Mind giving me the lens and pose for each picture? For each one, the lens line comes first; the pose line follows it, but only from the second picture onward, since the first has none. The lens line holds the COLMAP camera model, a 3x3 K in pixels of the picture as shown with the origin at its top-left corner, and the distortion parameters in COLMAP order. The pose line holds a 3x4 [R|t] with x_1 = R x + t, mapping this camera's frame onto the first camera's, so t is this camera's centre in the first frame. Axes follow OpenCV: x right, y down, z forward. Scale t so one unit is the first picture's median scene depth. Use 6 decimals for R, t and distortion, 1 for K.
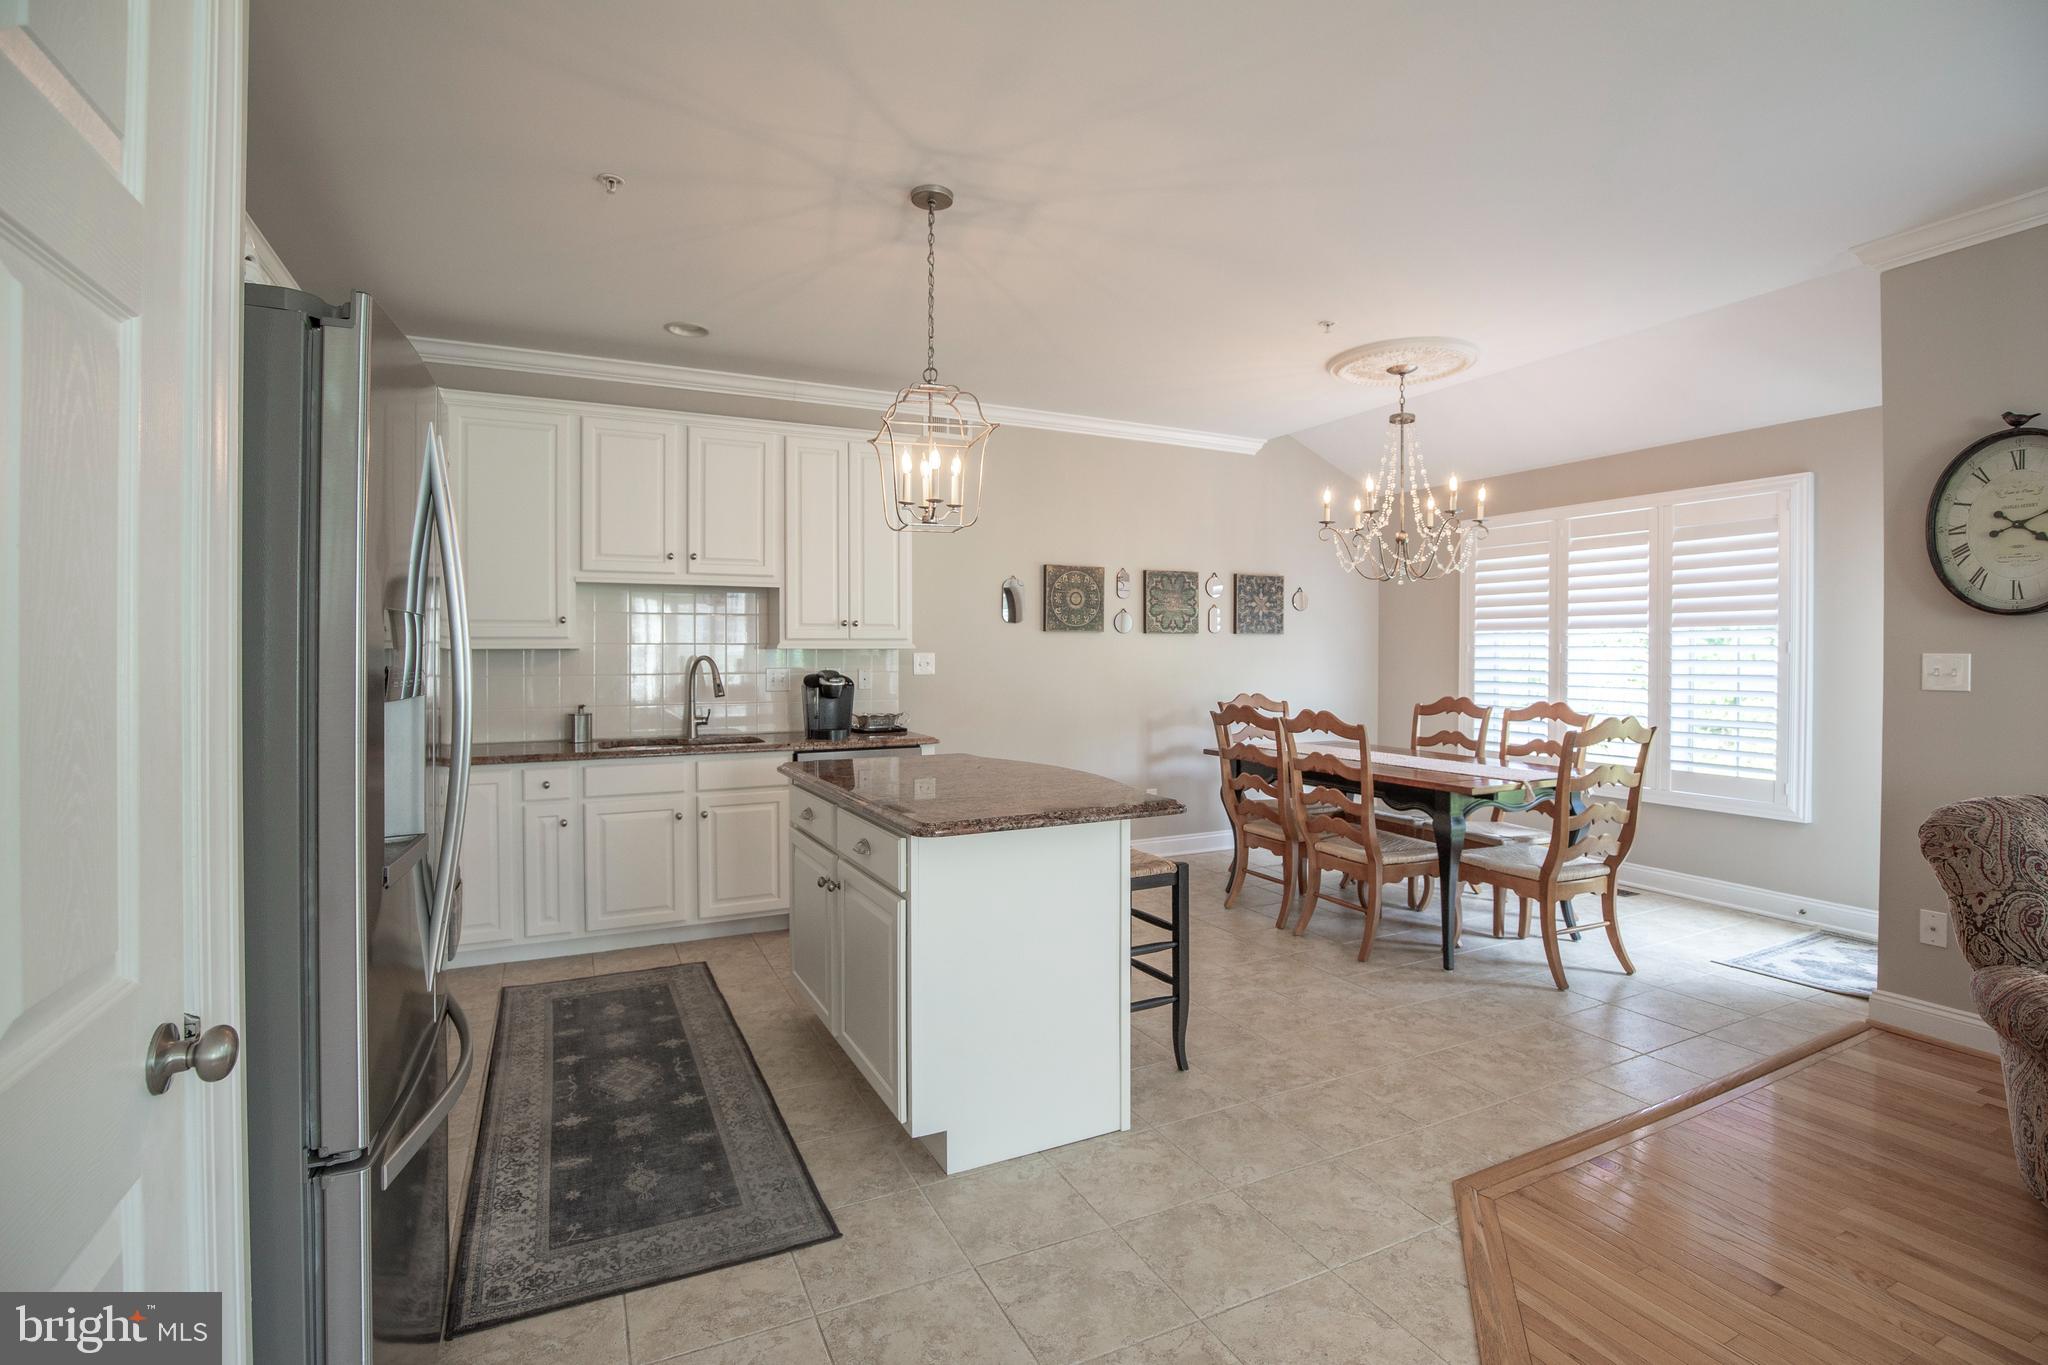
lens RADIAL K [[947.6, 0, 1029.3], [0, 947.6, 654.9], [0, 0, 1]] dist [-0.034024, 0.006465]
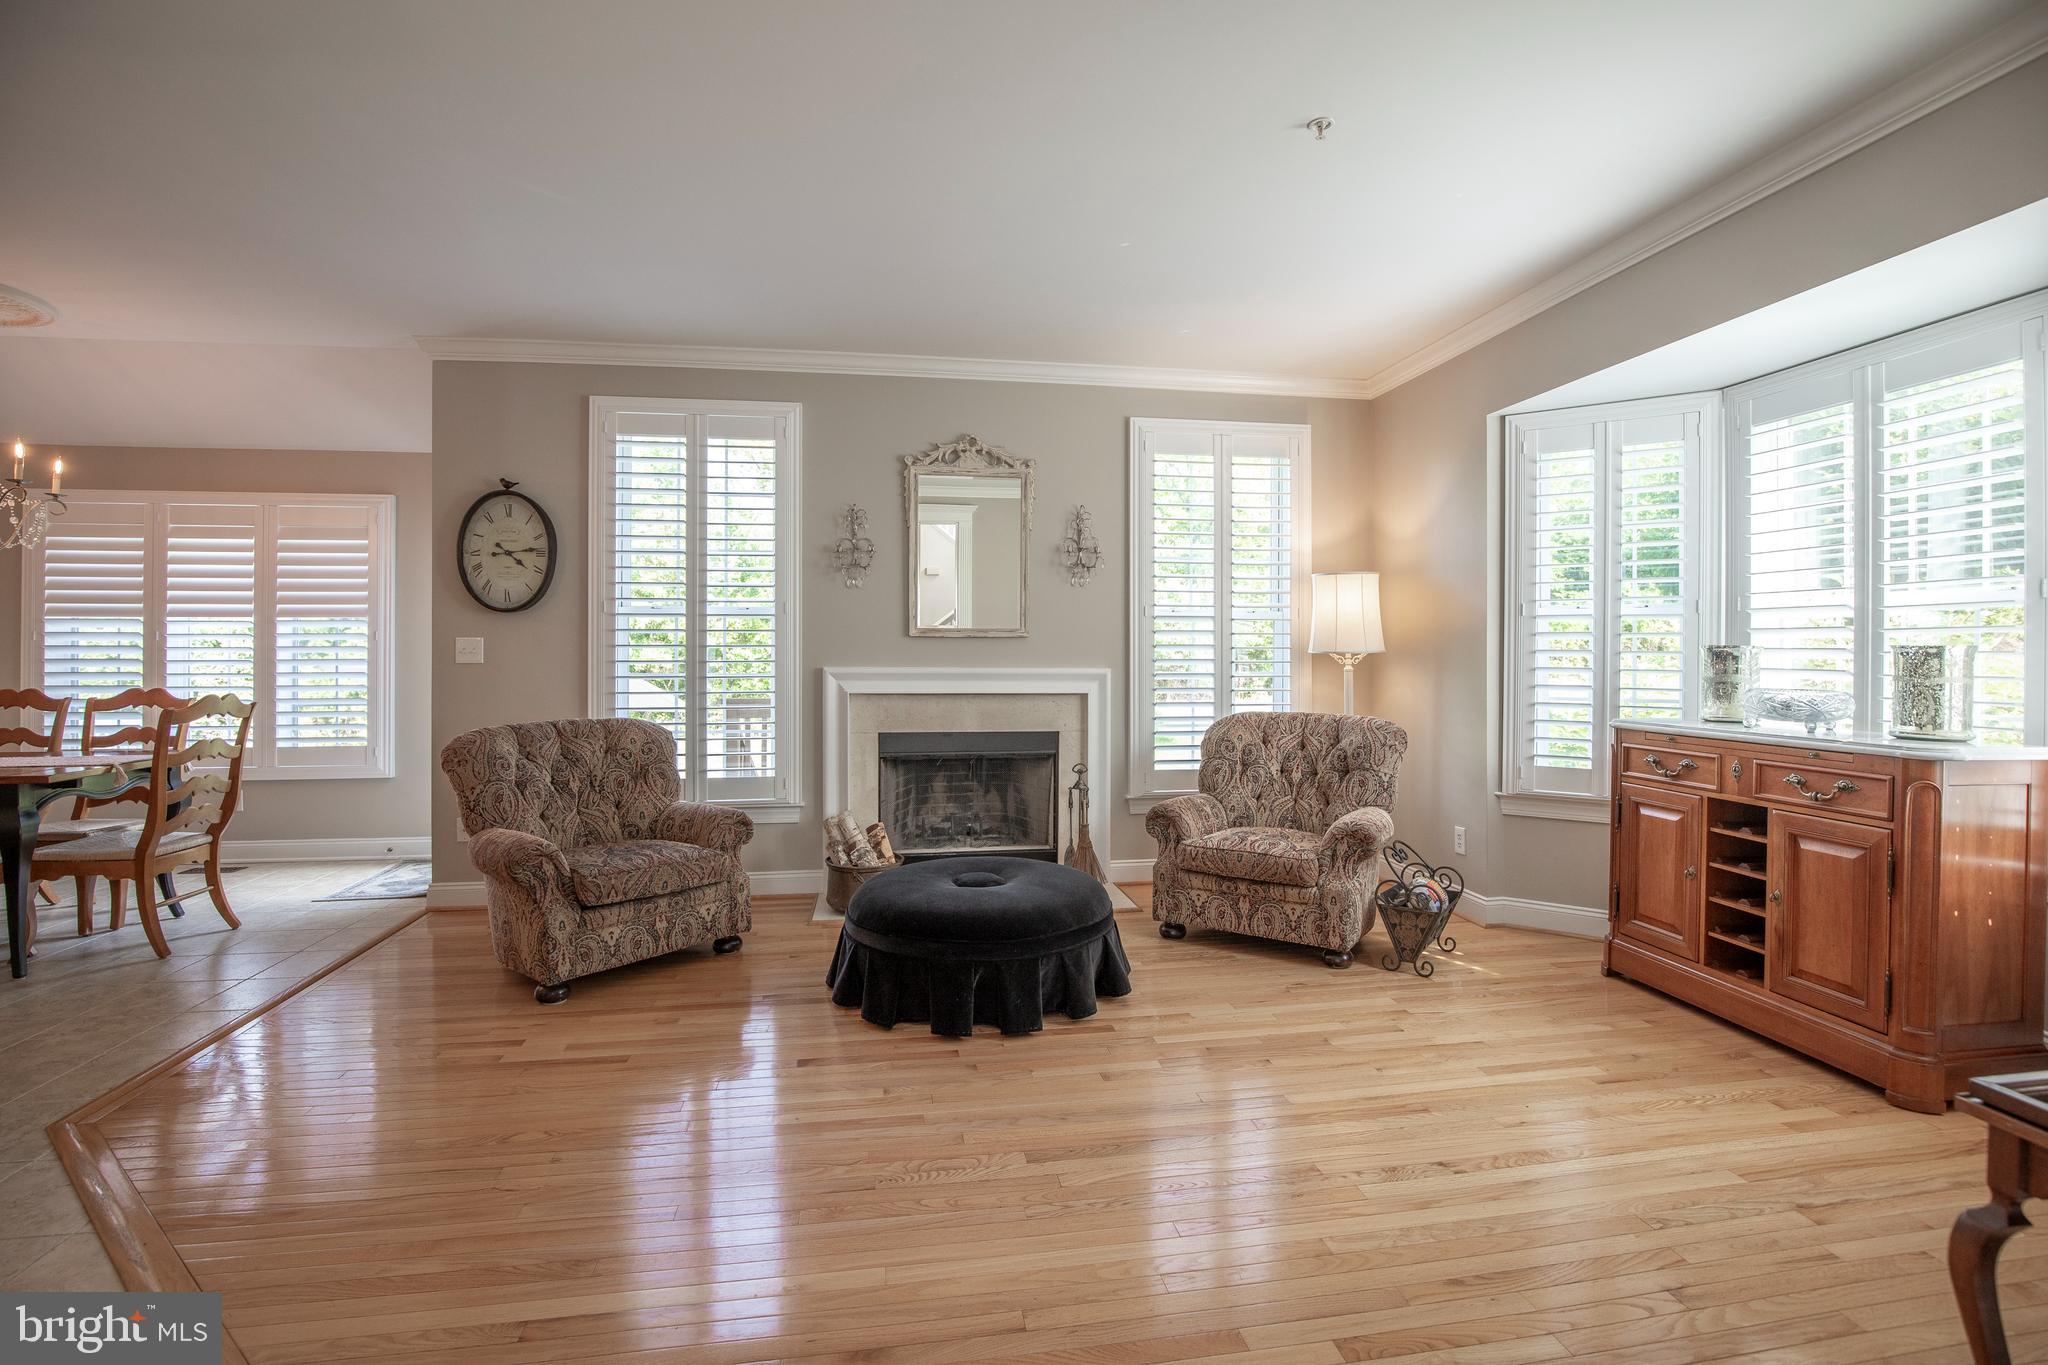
lens RADIAL K [[947.6, 0, 1035.3], [0, 947.6, 656.1], [0, 0, 1]] dist [-0.034024, 0.006465]
pose [[0.296036, -0.005522, 0.955161, -0.099769], [0.004687, 0.999980, 0.004328, 0.017177], [-0.955165, 0.003195, 0.296056, -0.192650]]
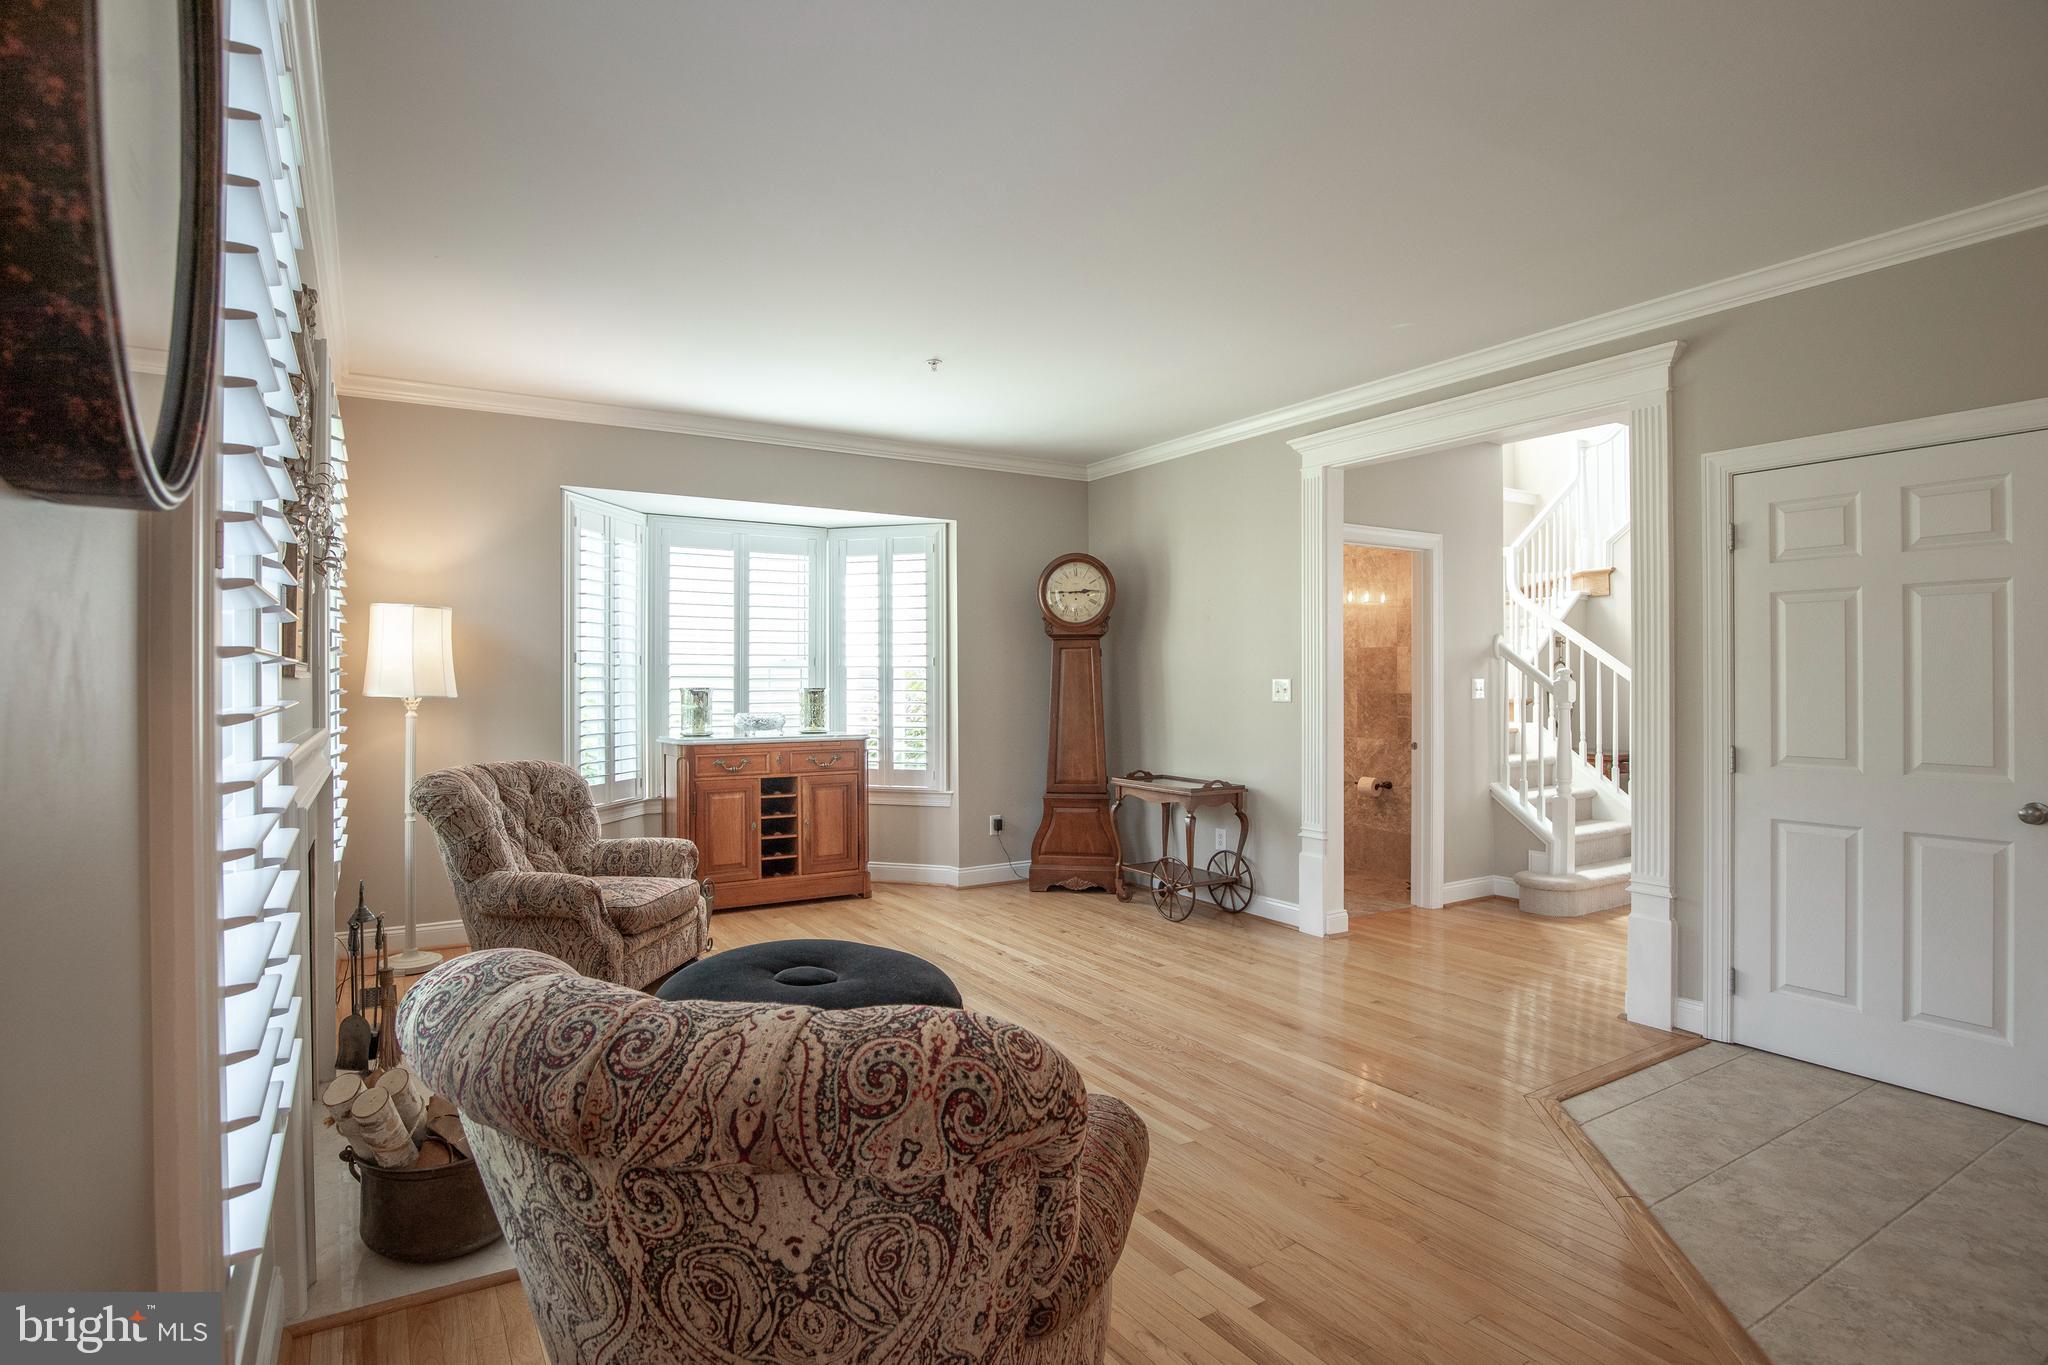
lens RADIAL K [[947.6, 0, 962.9], [0, 947.6, 672.8], [0, 0, 1]] dist [-0.034024, 0.006465]
pose [[-0.997513, -0.001468, -0.070462, 0.549242], [-0.001247, 0.999994, -0.003178, -0.001056], [0.070466, -0.003082, -0.997509, 0.741819]]
